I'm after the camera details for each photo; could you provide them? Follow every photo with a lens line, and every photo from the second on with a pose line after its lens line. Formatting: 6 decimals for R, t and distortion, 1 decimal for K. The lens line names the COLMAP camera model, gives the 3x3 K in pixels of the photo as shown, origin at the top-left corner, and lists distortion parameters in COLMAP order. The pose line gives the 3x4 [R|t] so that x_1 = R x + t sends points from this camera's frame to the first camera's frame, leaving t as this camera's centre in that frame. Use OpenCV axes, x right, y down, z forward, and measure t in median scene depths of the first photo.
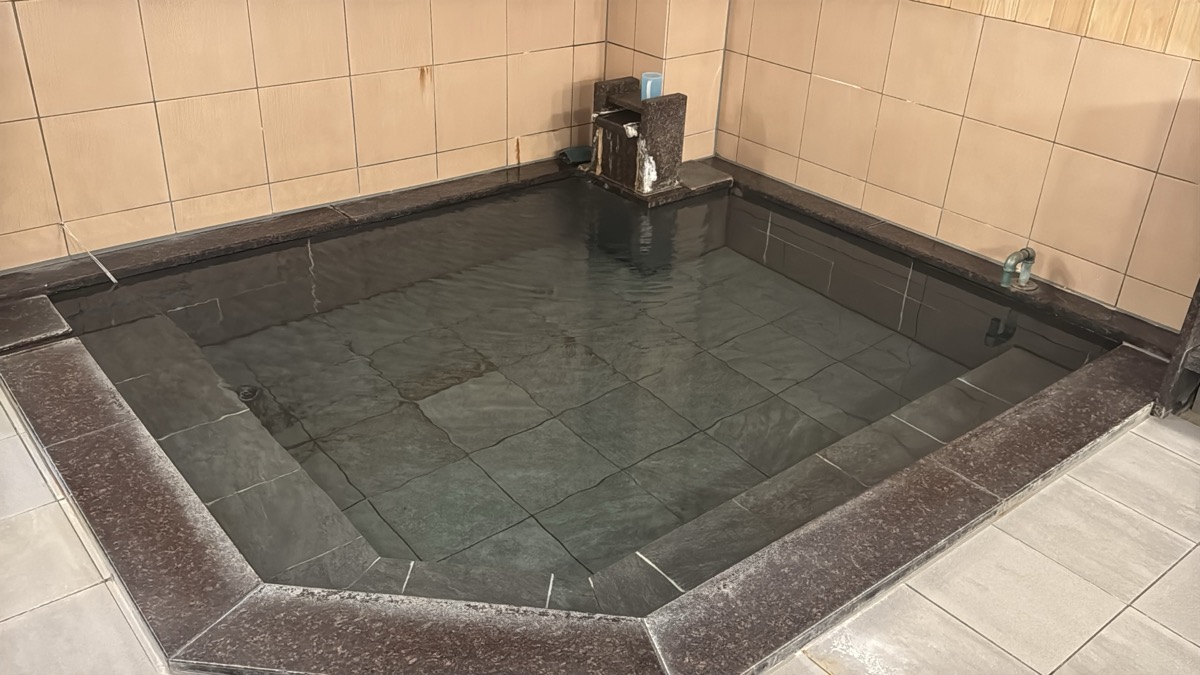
lens RADIAL K [[1019.7, 0, 618.3], [0, 1019.7, 354.7], [0, 0, 1]] dist [0.110587, -0.181684]
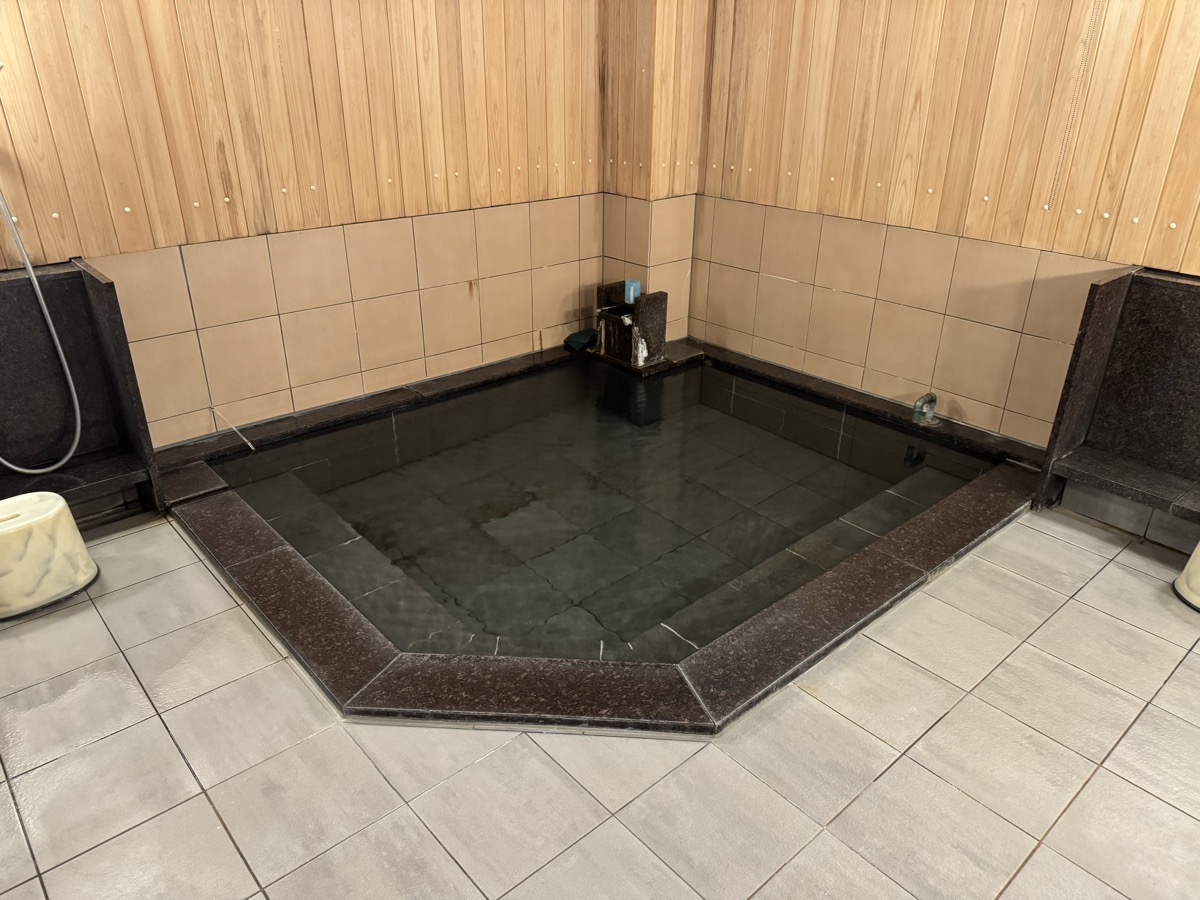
lens RADIAL K [[838.7, 0, 600.1], [0, 838.7, 457.8], [0, 0, 1]] dist [0.131580, -0.231292]
pose [[0.998894, -0.046019, 0.009636, -0.044754], [0.046491, 0.997321, -0.056468, 0.021484], [-0.007012, 0.056853, 0.998358, -0.091489]]
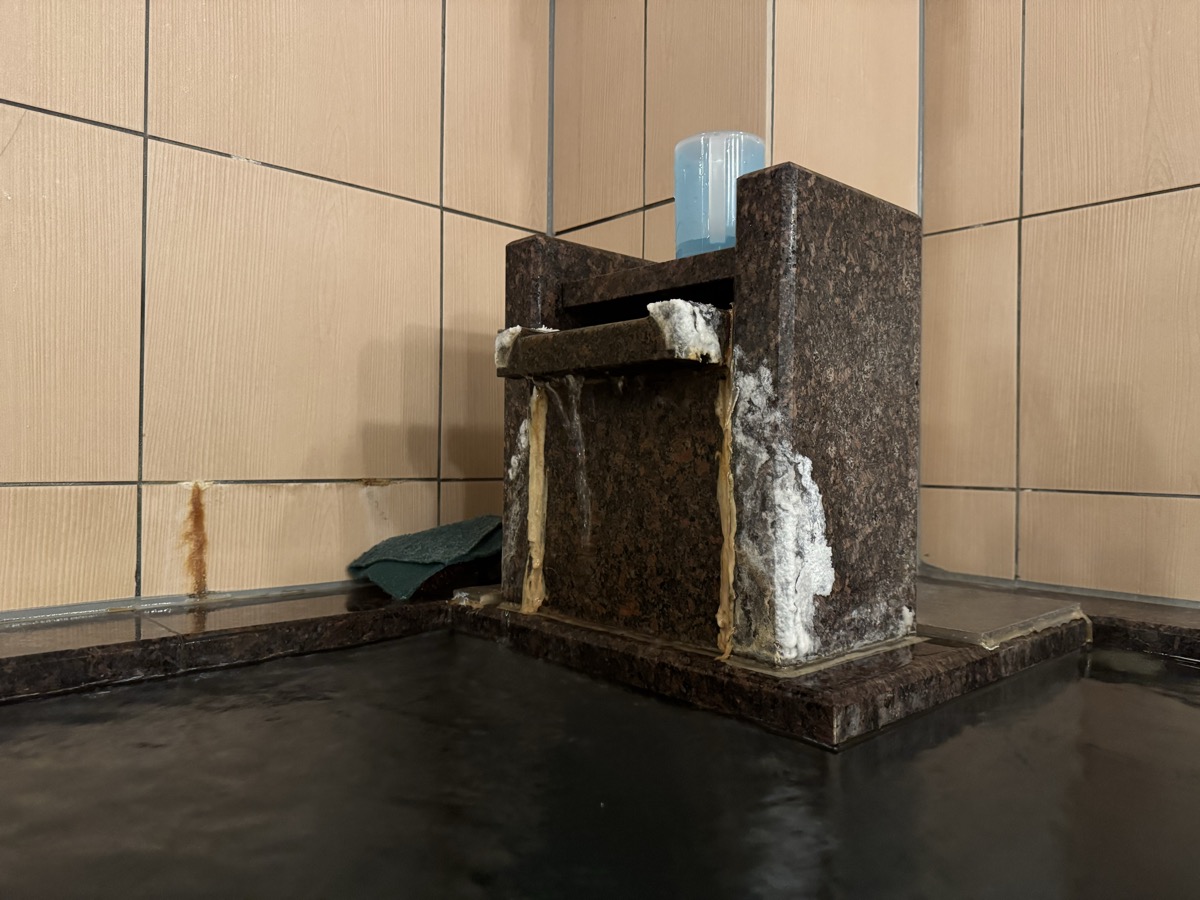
lens RADIAL K [[838.7, 0, 600.1], [0, 838.7, 457.8], [0, 0, 1]] dist [0.131580, -0.231292]
pose [[0.998321, -0.034059, 0.046849, -0.013410], [0.052556, 0.872637, -0.485533, -0.129835], [-0.024346, 0.487180, 0.872962, 0.933544]]
